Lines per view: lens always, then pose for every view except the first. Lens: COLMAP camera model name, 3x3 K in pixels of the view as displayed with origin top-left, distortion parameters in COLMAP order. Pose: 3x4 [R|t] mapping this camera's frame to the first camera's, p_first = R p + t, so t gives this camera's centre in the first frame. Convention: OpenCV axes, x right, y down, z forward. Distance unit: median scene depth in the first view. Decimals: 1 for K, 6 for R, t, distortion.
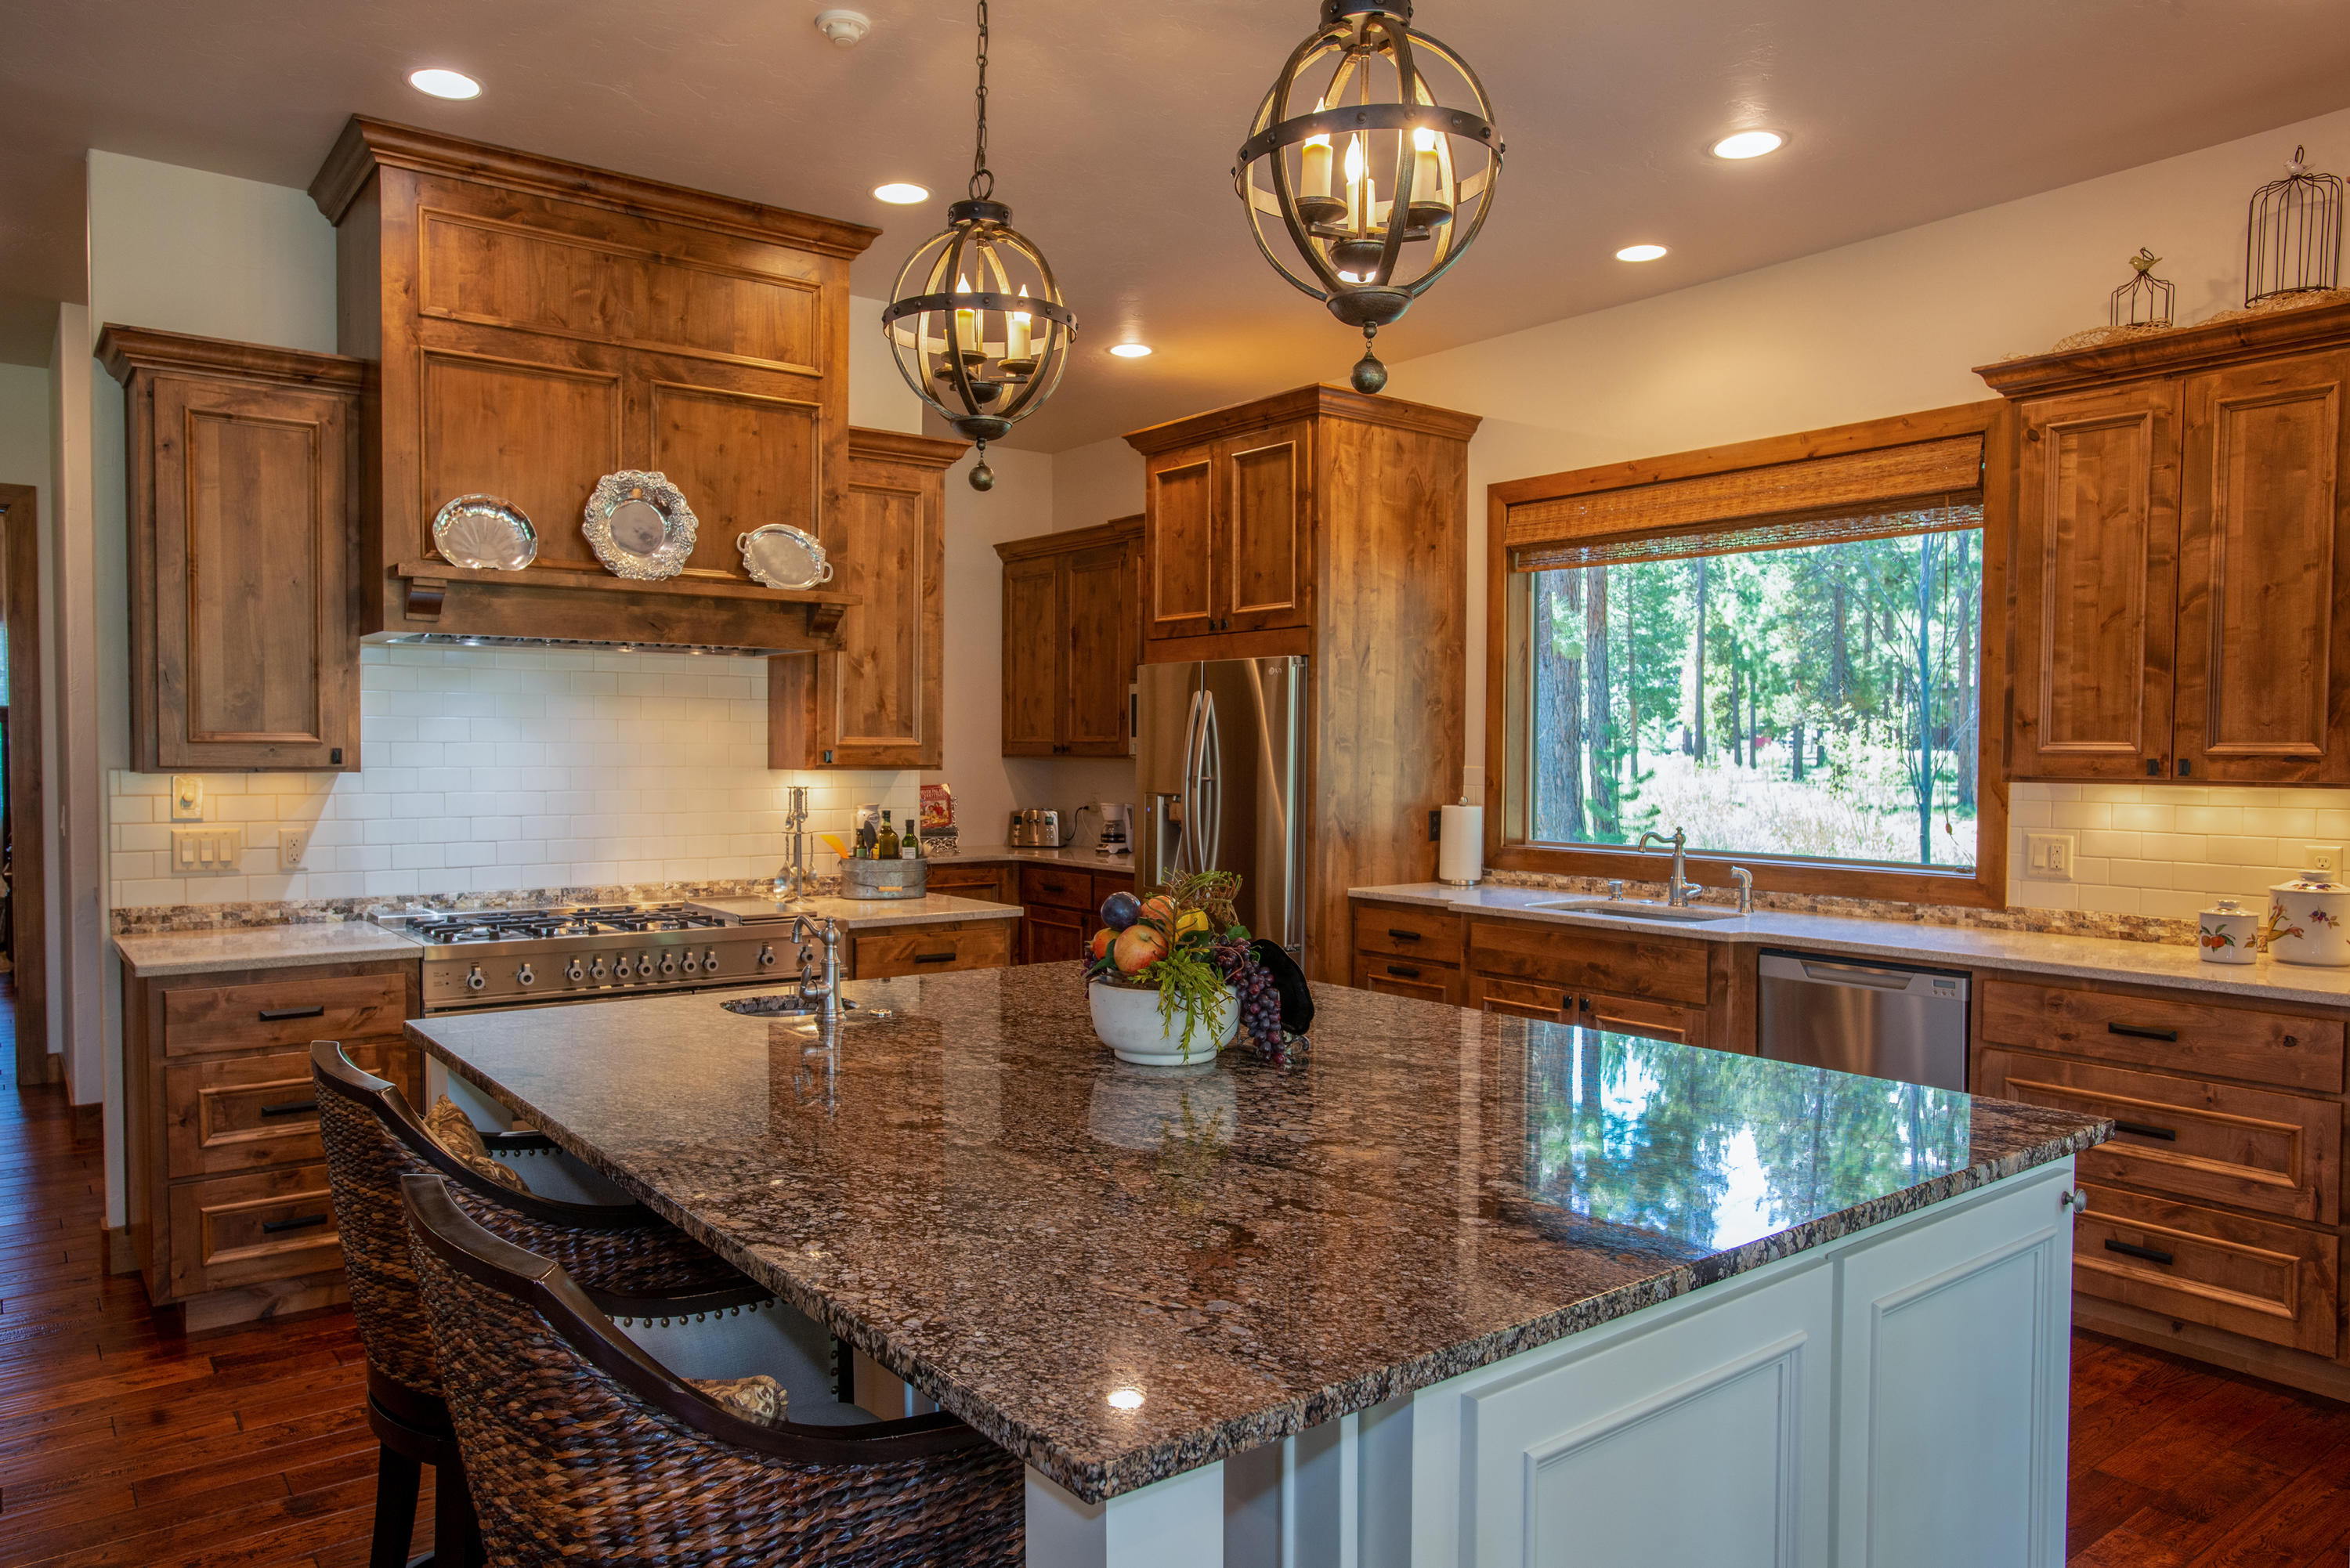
lens RADIAL K [[1558.6, 0, 1101.1], [0, 1558.6, 790.1], [0, 0, 1]] dist [-0.041268, 0.051862]
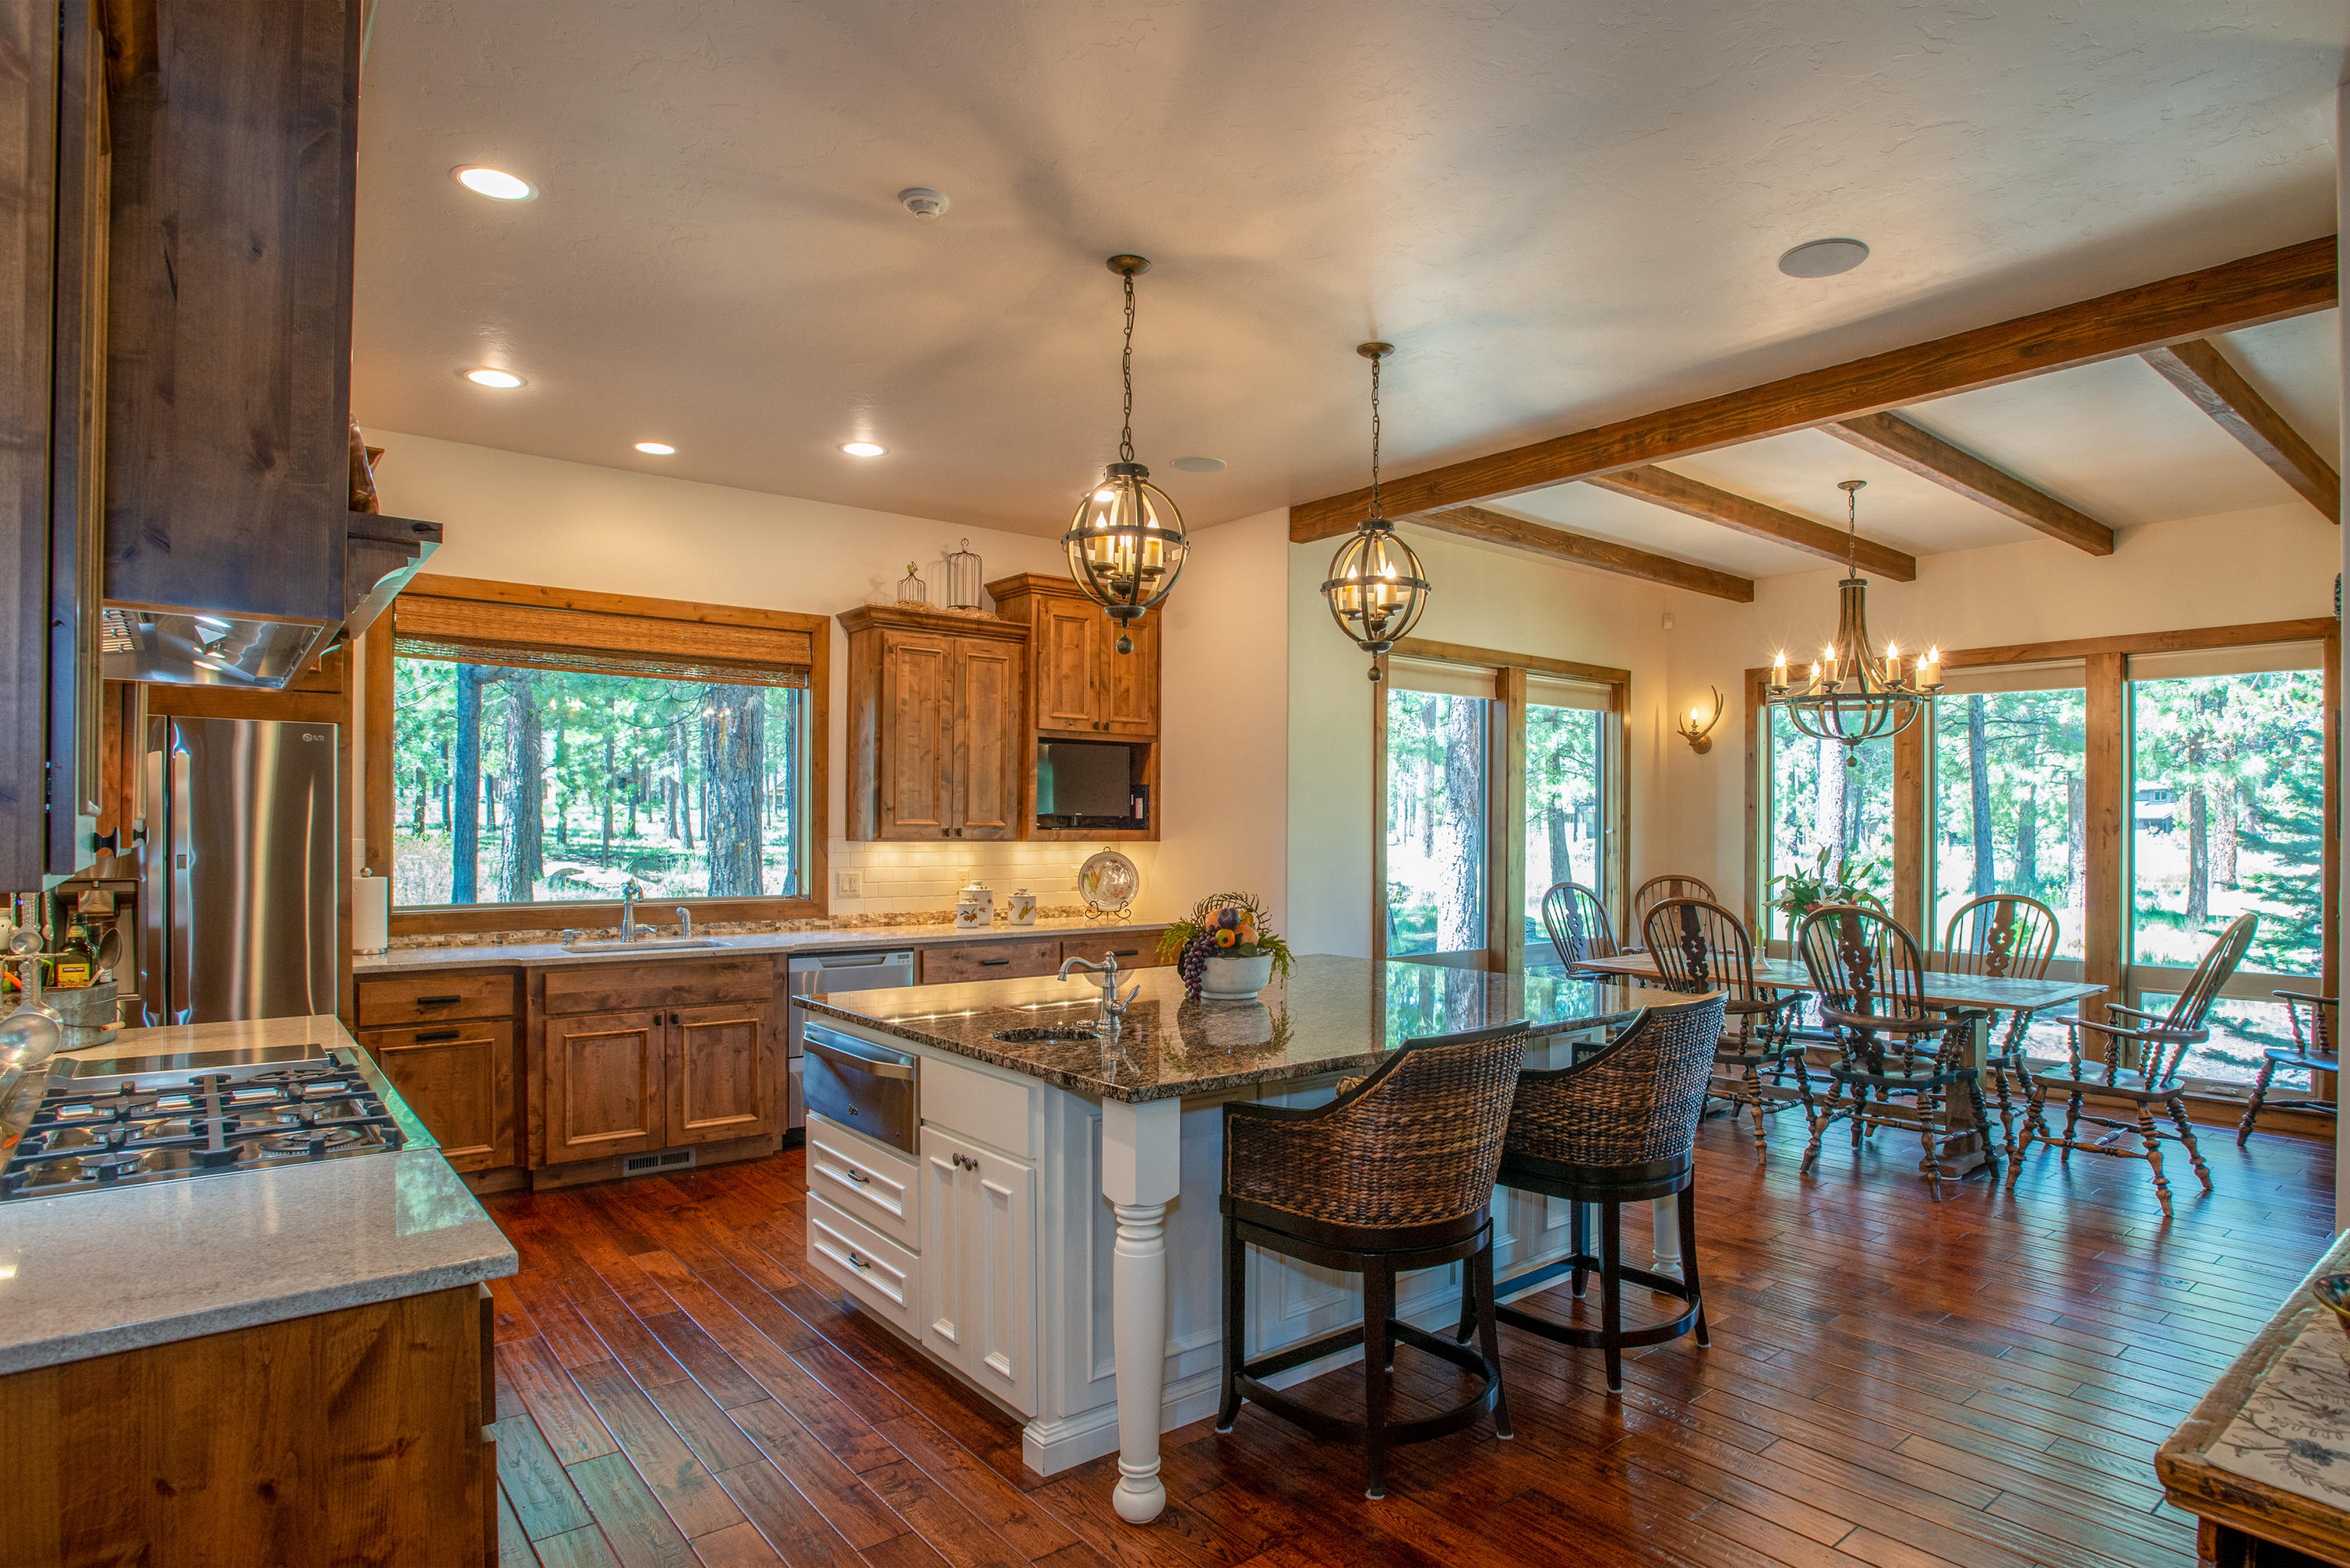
lens RADIAL K [[1279.0, 0, 1289.6], [0, 1279.0, 840.4], [0, 0, 1]] dist [-0.042626, 0.002395]
pose [[-0.087765, -0.014150, 0.996041, -0.884974], [0.021518, 0.999639, 0.016097, -0.019509], [-0.995909, 0.022846, -0.087429, 0.644750]]
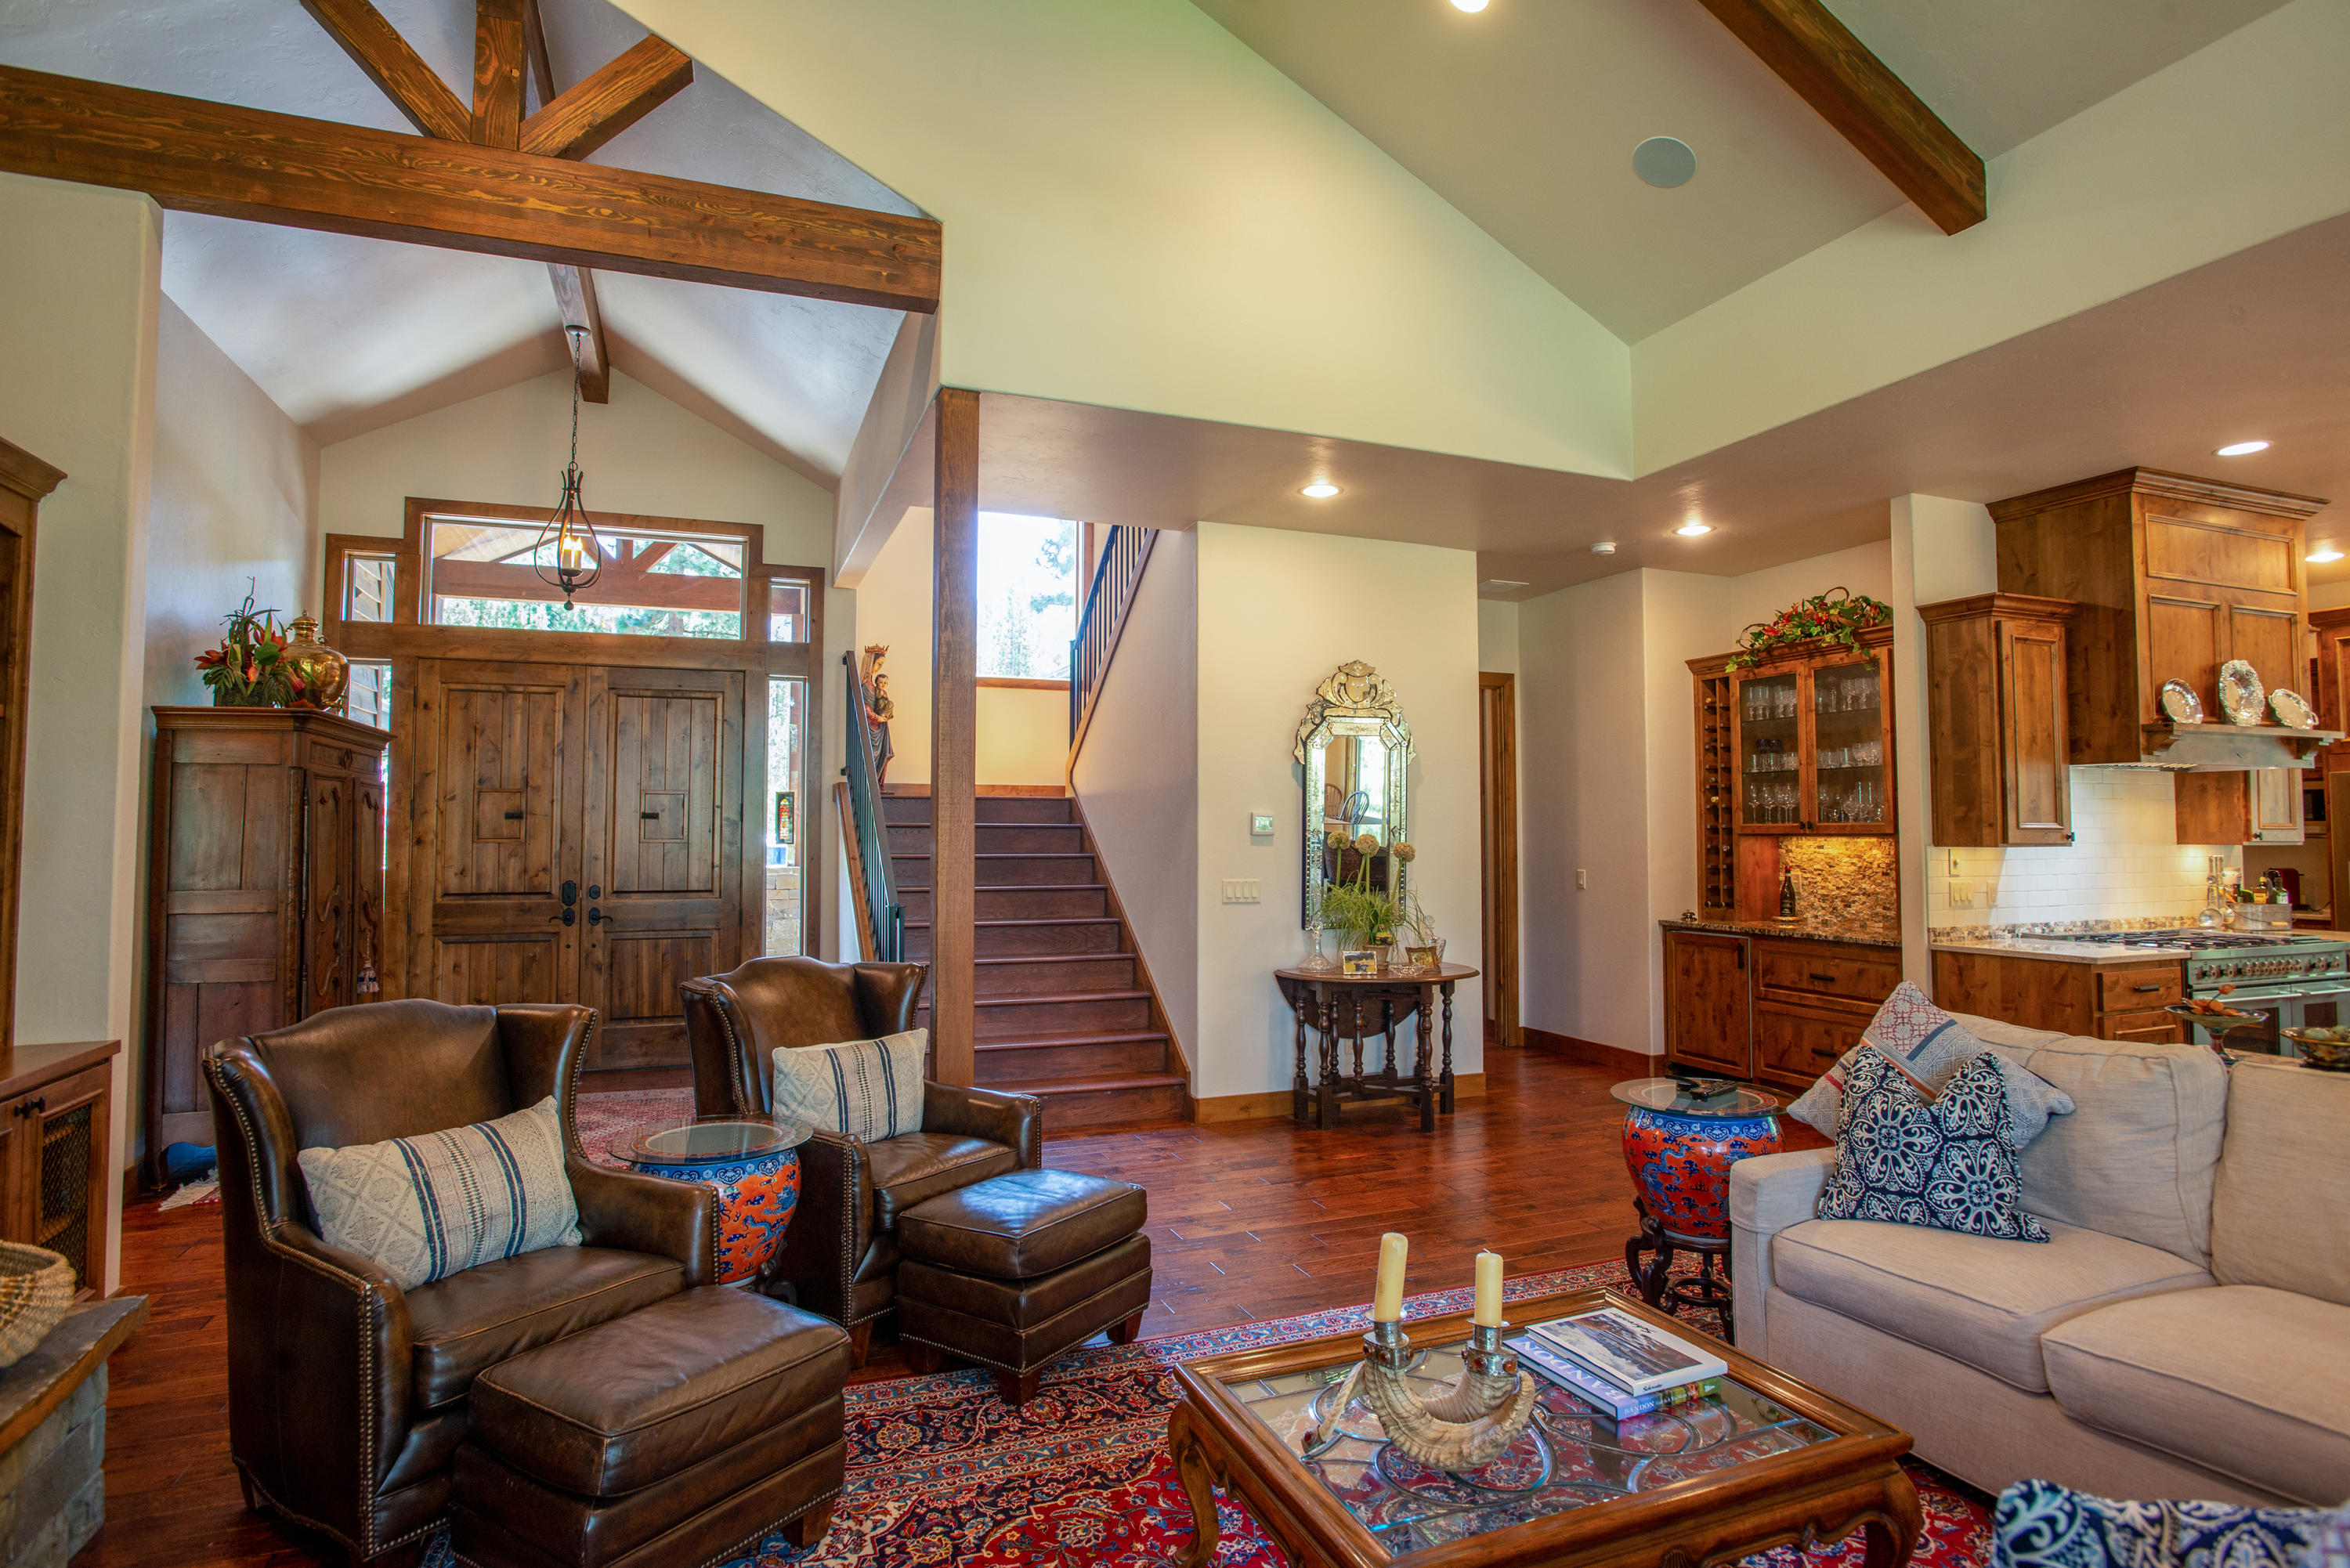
lens RADIAL K [[1211.0, 0, 1173.0], [0, 1211.0, 774.1], [0, 0, 1]] dist [-0.020979, 0.001099]
pose [[0.965315, -0.017715, -0.260486, -1.059586], [-0.001674, 0.997255, -0.074026, 0.007209], [0.261082, 0.071894, 0.962636, -0.487556]]
